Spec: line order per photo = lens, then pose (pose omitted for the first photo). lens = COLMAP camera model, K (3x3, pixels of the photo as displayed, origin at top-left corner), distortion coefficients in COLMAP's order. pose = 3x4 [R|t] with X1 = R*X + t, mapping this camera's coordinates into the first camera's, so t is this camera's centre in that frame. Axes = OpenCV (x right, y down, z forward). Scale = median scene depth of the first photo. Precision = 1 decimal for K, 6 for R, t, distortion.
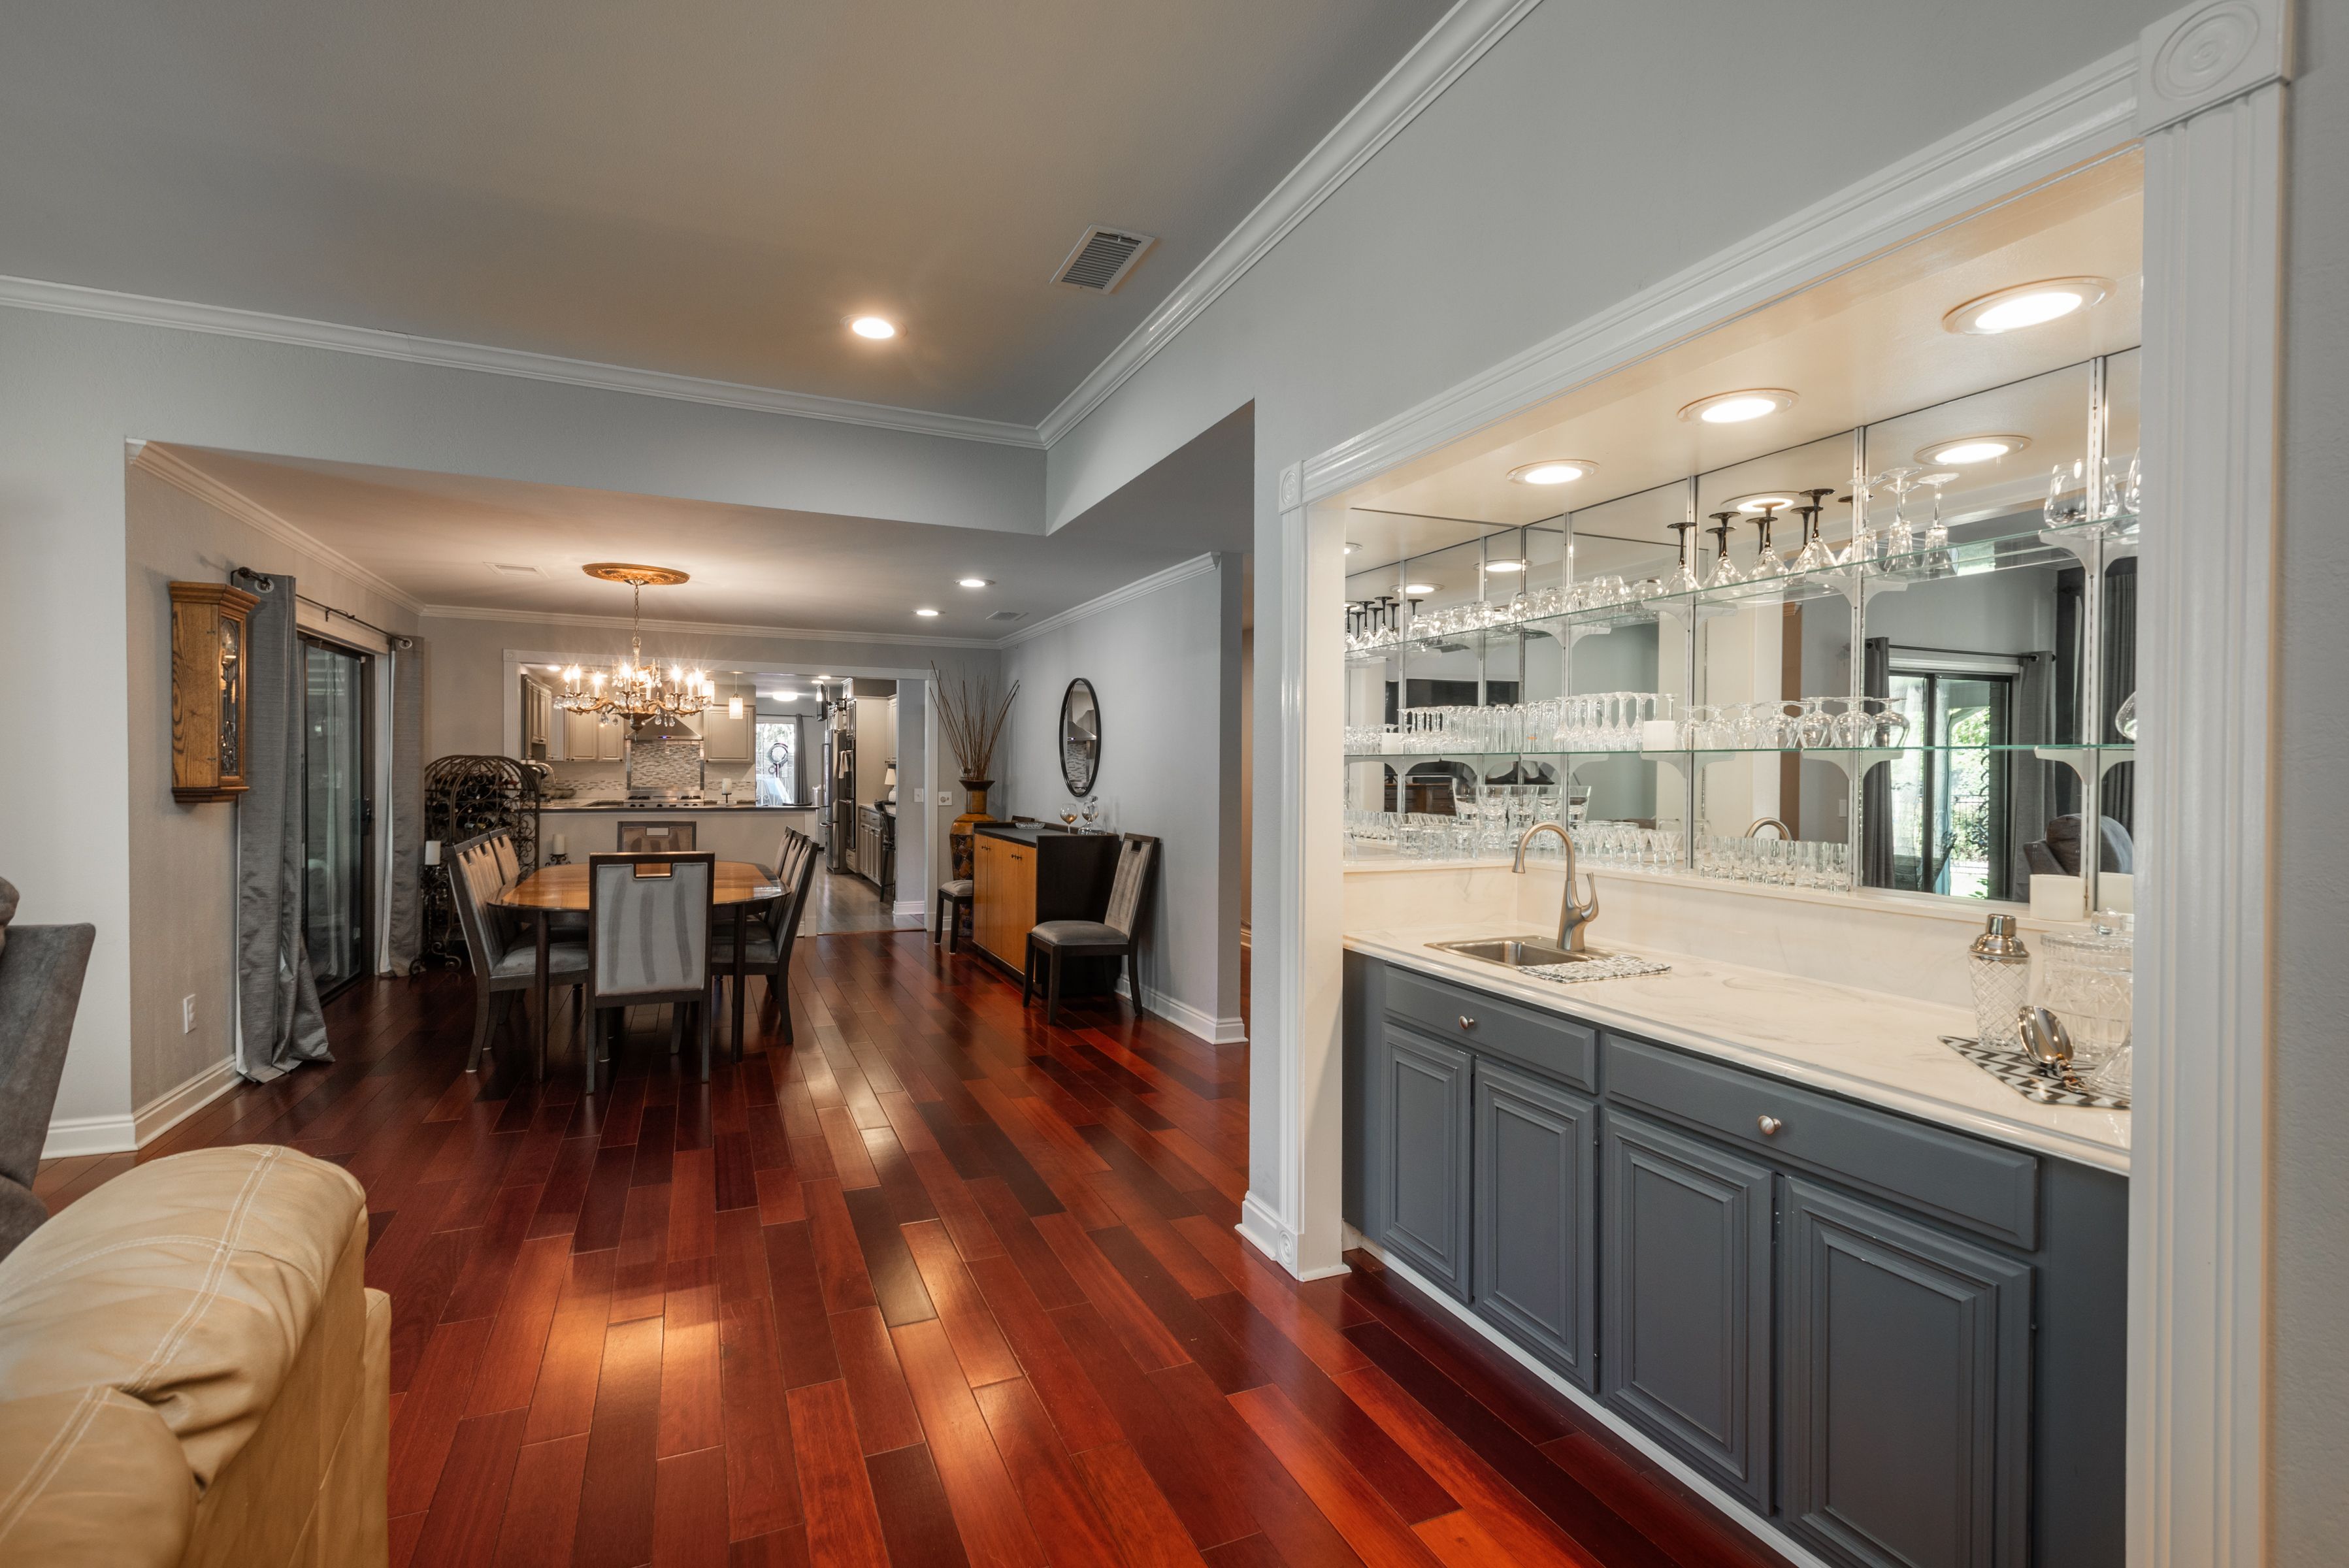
lens RADIAL K [[1096.7, 0, 1176.6], [0, 1096.7, 778.3], [0, 0, 1]] dist [0.015882, -0.000824]
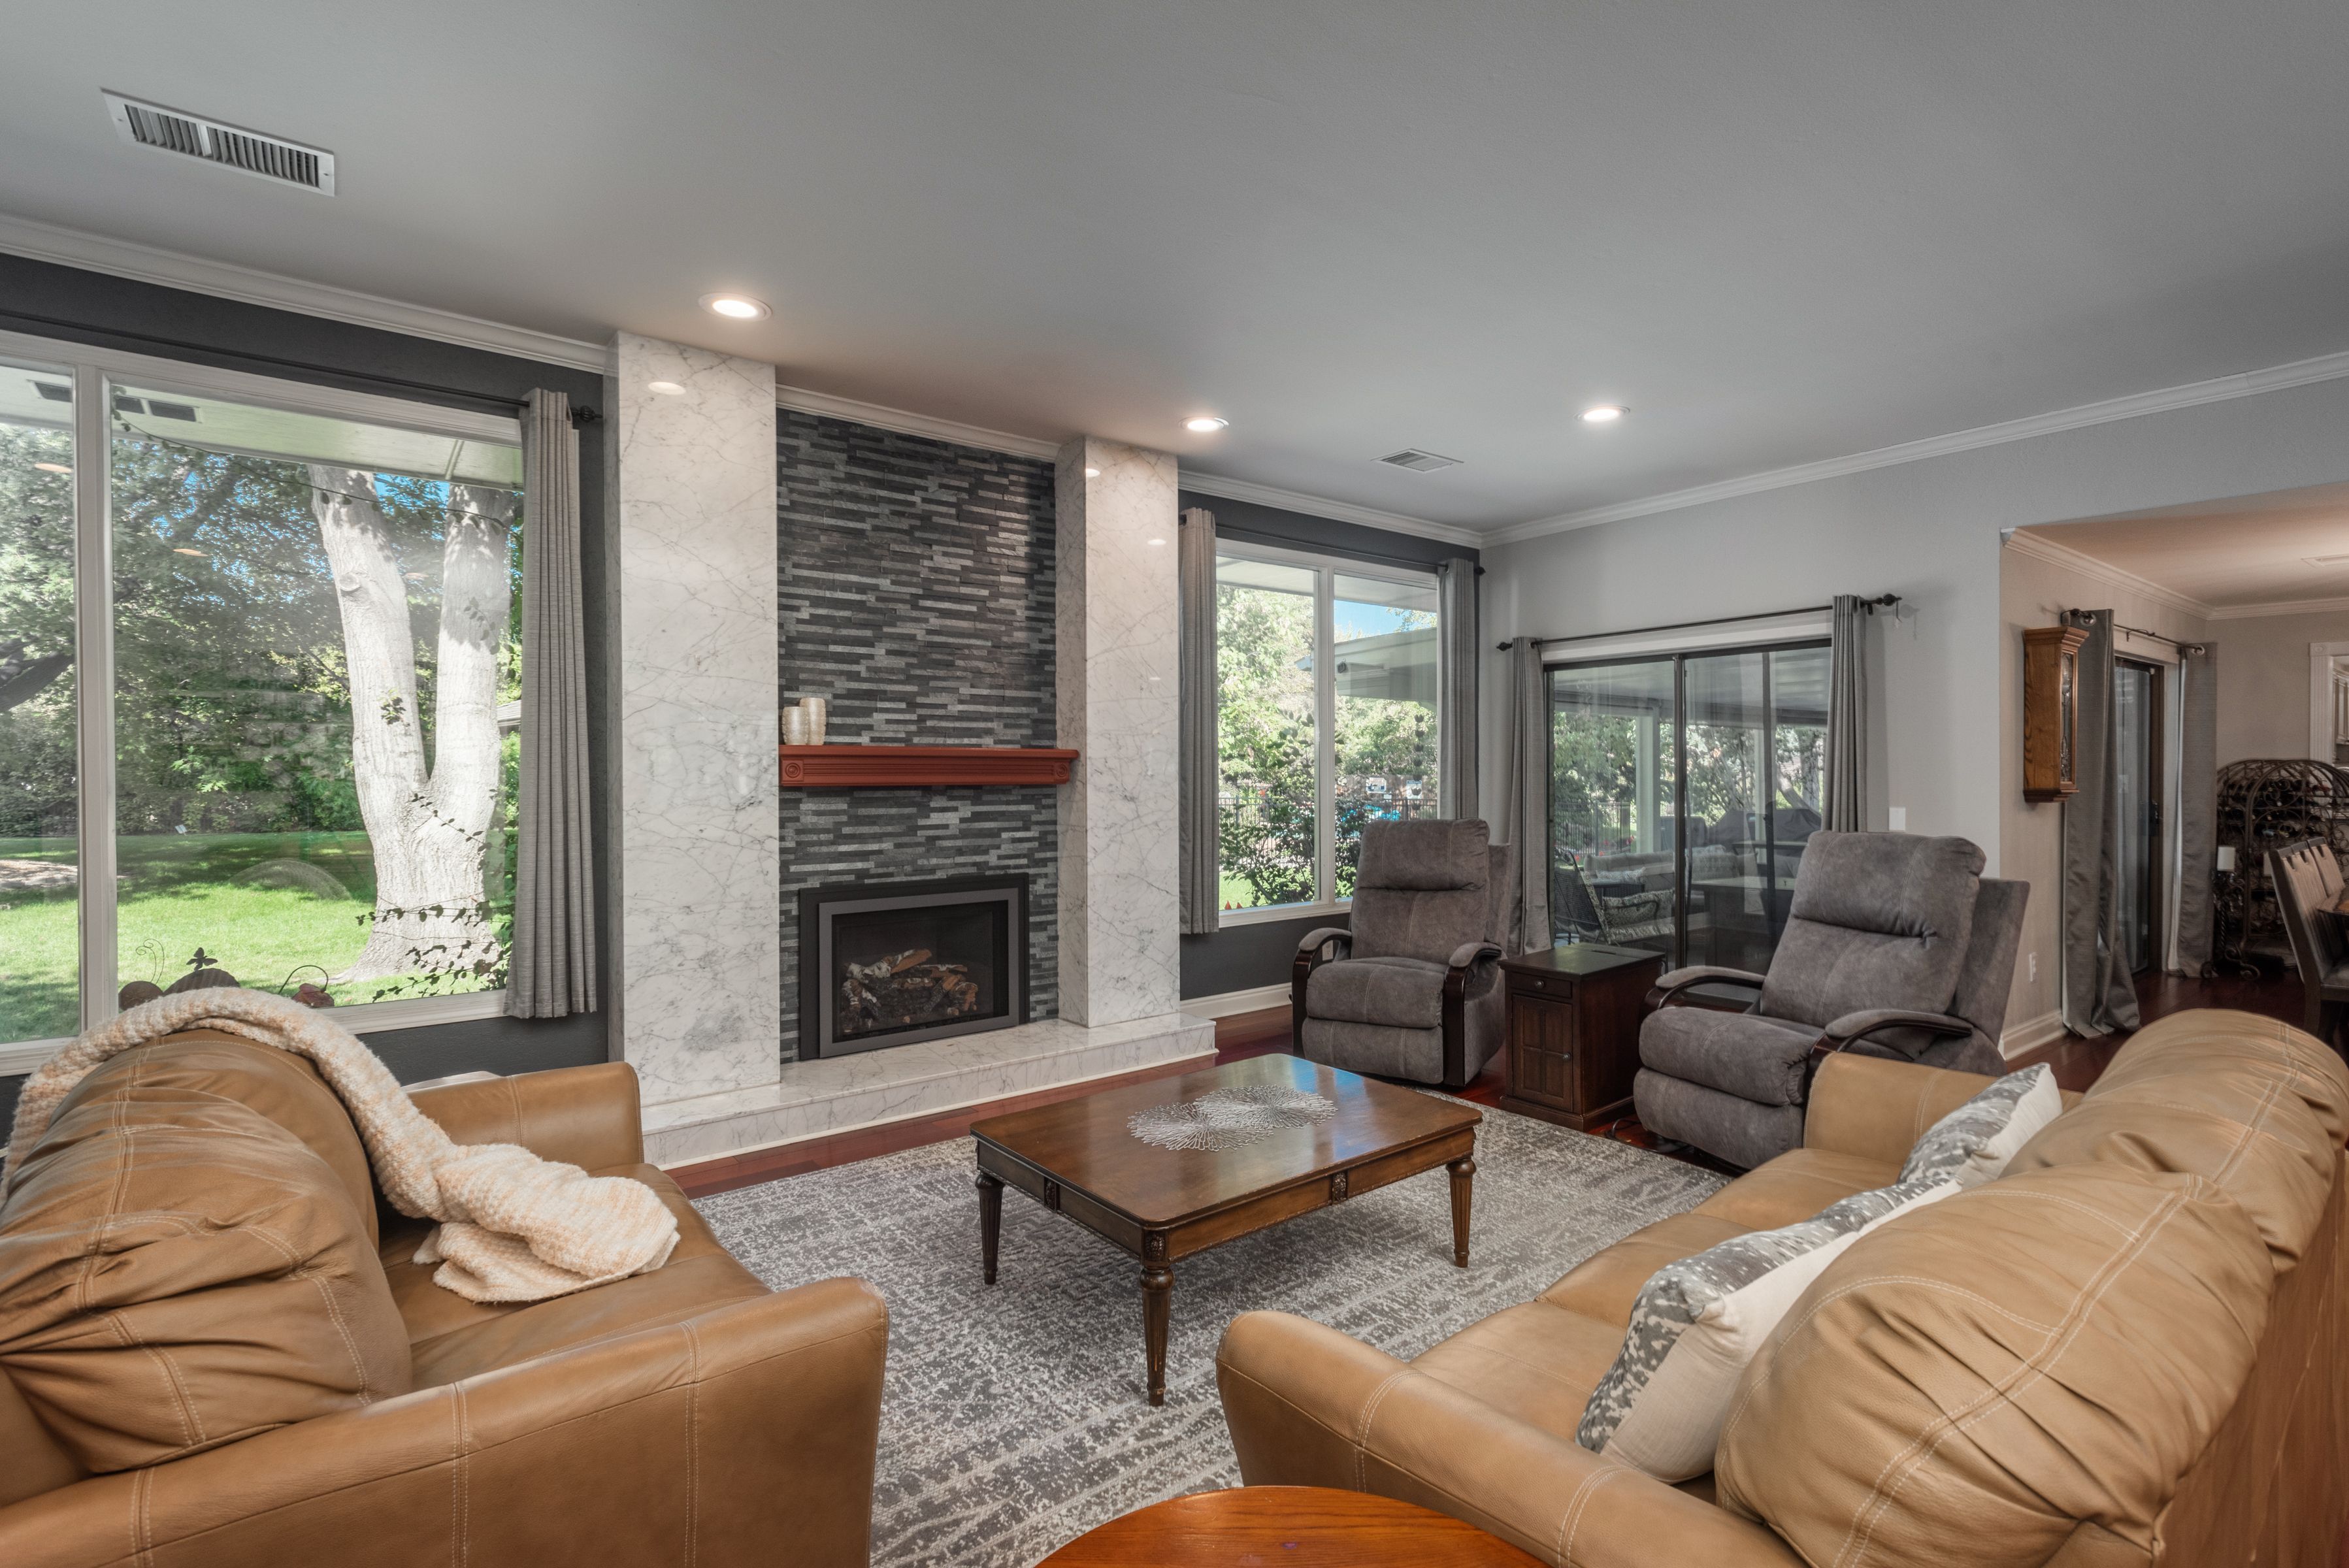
lens RADIAL K [[1096.7, 0, 1194.1], [0, 1096.7, 783.0], [0, 0, 1]] dist [0.015882, -0.000824]
pose [[0.257020, 0.002859, -0.966402, 0.055042], [-0.004006, 0.999990, 0.001893, 0.001410], [0.966398, 0.003385, 0.257029, -0.158756]]
